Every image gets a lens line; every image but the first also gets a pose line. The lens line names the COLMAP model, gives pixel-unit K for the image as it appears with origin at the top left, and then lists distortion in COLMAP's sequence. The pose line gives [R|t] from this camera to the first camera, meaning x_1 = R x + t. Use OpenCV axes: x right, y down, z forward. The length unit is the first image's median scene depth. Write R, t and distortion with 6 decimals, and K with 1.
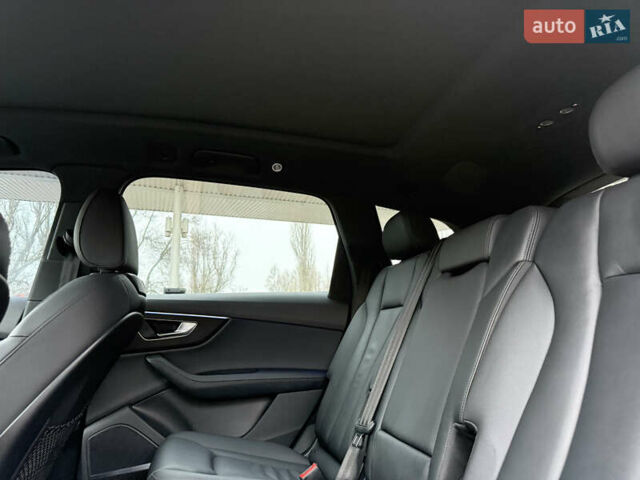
lens RADIAL K [[447.9, 0, 320.0], [0, 447.9, 240.0], [0, 0, 1]] dist [-0.011517, -0.008162]
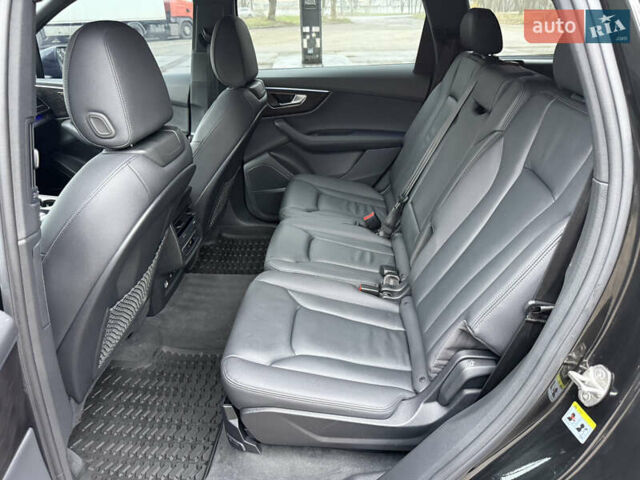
lens RADIAL K [[447.9, 0, 320.0], [0, 447.9, 240.0], [0, 0, 1]] dist [-0.011517, -0.008162]
pose [[0.951687, 0.128151, -0.279051, 0.195044], [0.085326, 0.762602, 0.641216, -0.351887], [0.294977, -0.634047, 0.714824, -0.214299]]
